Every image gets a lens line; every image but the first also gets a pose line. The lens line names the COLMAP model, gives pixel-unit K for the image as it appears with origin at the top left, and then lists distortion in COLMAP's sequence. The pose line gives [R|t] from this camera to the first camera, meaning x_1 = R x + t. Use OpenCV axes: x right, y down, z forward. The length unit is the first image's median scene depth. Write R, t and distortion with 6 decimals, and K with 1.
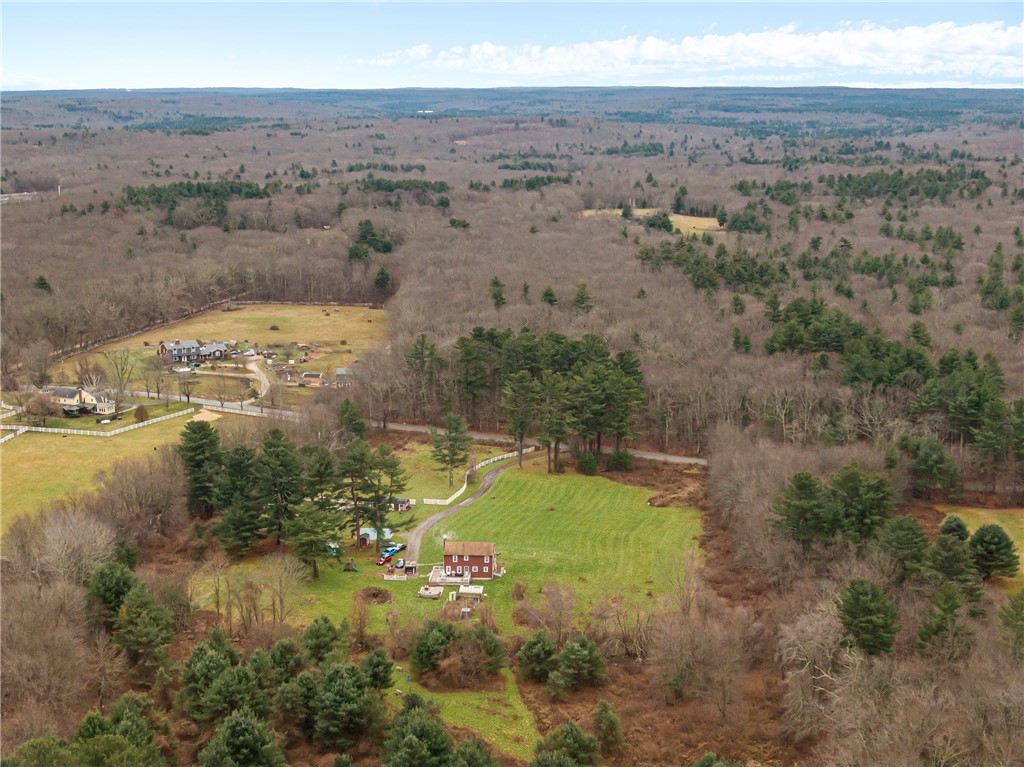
lens RADIAL K [[1441.5, 0, 511.4], [0, 1441.5, 406.1], [0, 0, 1]] dist [-0.010085, 0.009441]
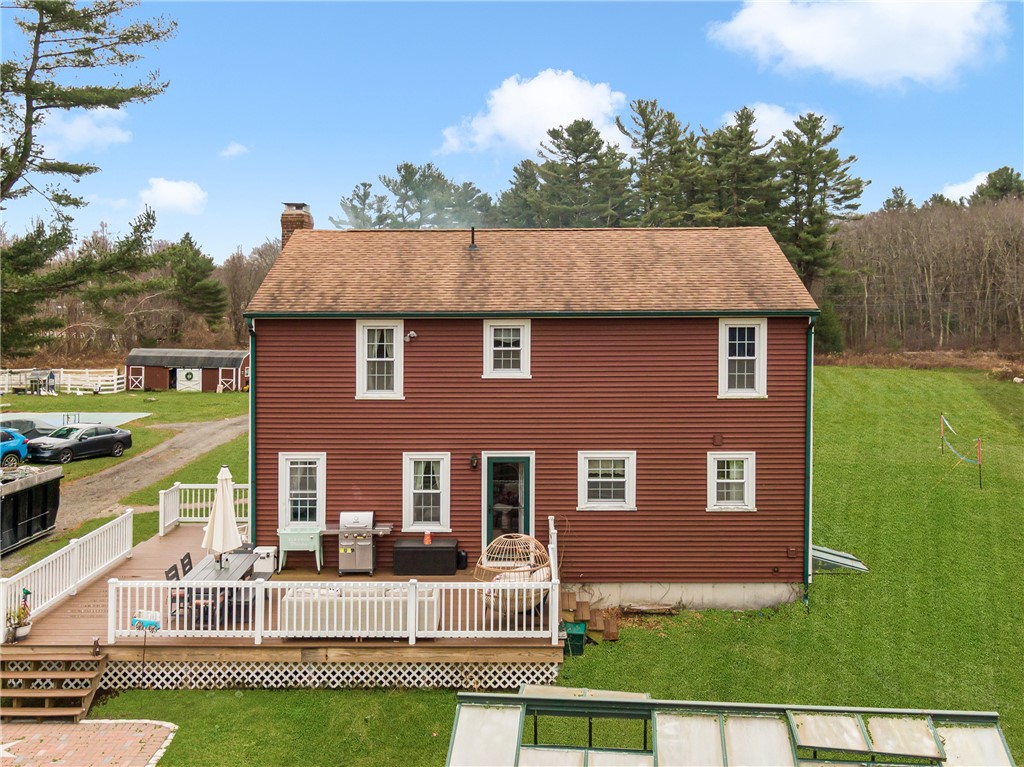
lens RADIAL K [[1040.3, 0, 519.2], [0, 1040.3, 280.7], [0, 0, 1]] dist [0.022654, -0.018193]
pose [[0.998643, -0.002106, 0.052044, -0.033807], [0.013261, 0.976540, -0.214929, 0.114689], [-0.050370, 0.215328, 0.975242, 0.936190]]
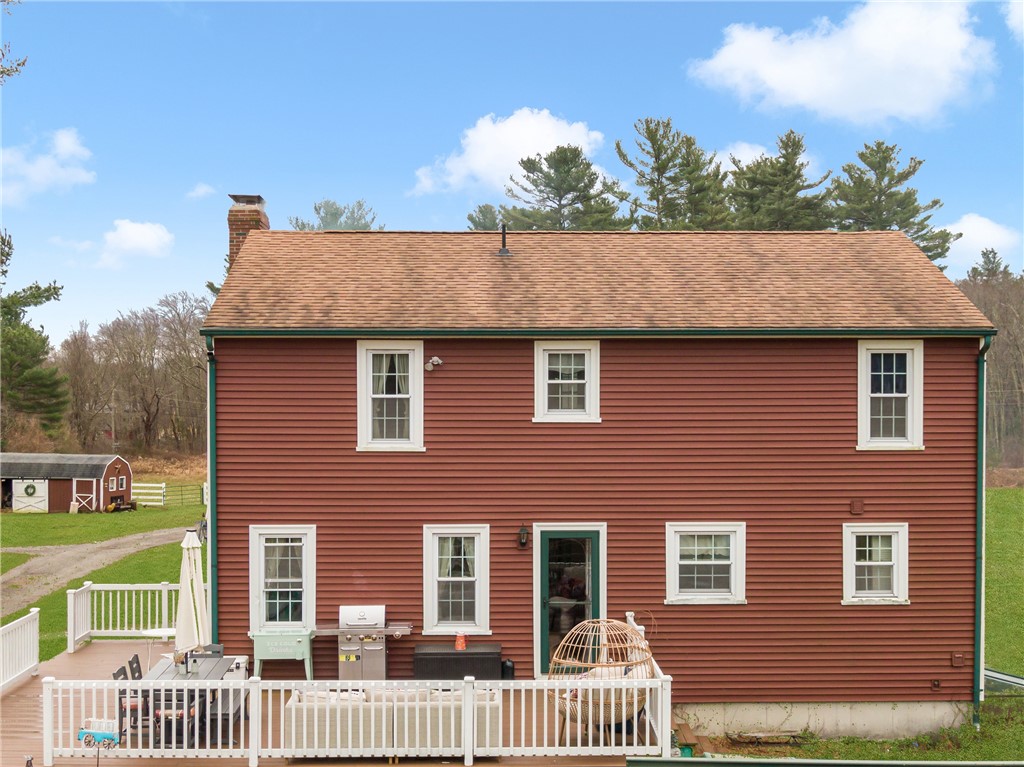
lens RADIAL K [[1441.5, 0, 511.4], [0, 1441.5, 406.1], [0, 0, 1]] dist [-0.010085, 0.009441]
pose [[0.996220, -0.002579, 0.086824, -0.039209], [0.019933, 0.979672, -0.199615, 0.118733], [-0.084545, 0.200591, 0.976020, 0.937788]]
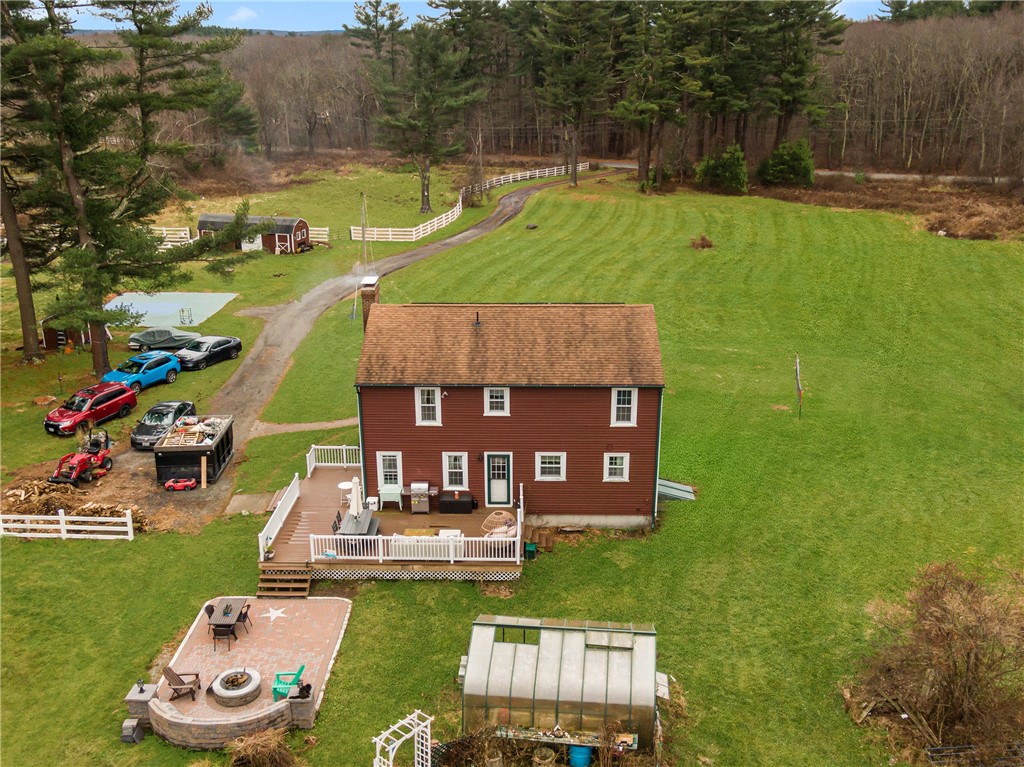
lens RADIAL K [[987.4, 0, 518.7], [0, 987.4, 427.7], [0, 0, 1]] dist [0.017067, -0.010512]
pose [[0.999187, -0.016657, 0.036714, -0.032963], [0.010521, 0.986836, 0.161384, 0.090354], [-0.038918, -0.160866, 0.986209, 0.889454]]
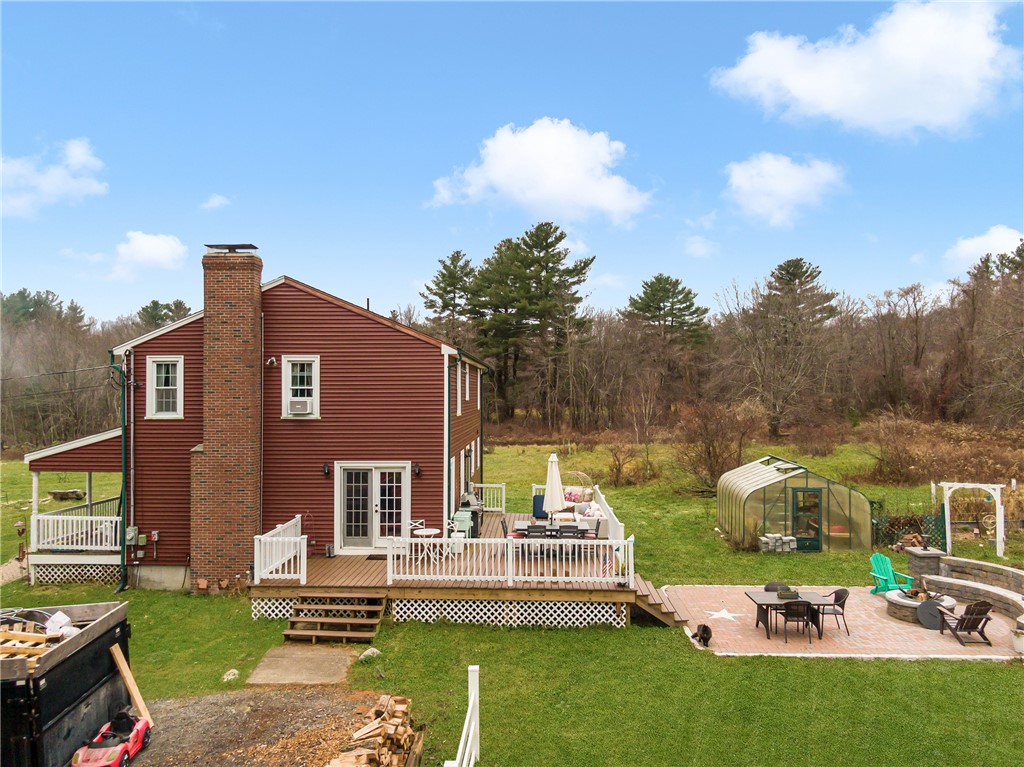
lens RADIAL K [[723.6, 0, 512.0], [0, 723.6, 383.5], [0, 0, 1]] dist [0.049065, -0.076097]
pose [[-0.024676, 0.012394, 0.999619, -0.101840], [0.219022, 0.975697, -0.006691, 0.106726], [-0.975408, 0.218773, -0.026791, 0.996393]]
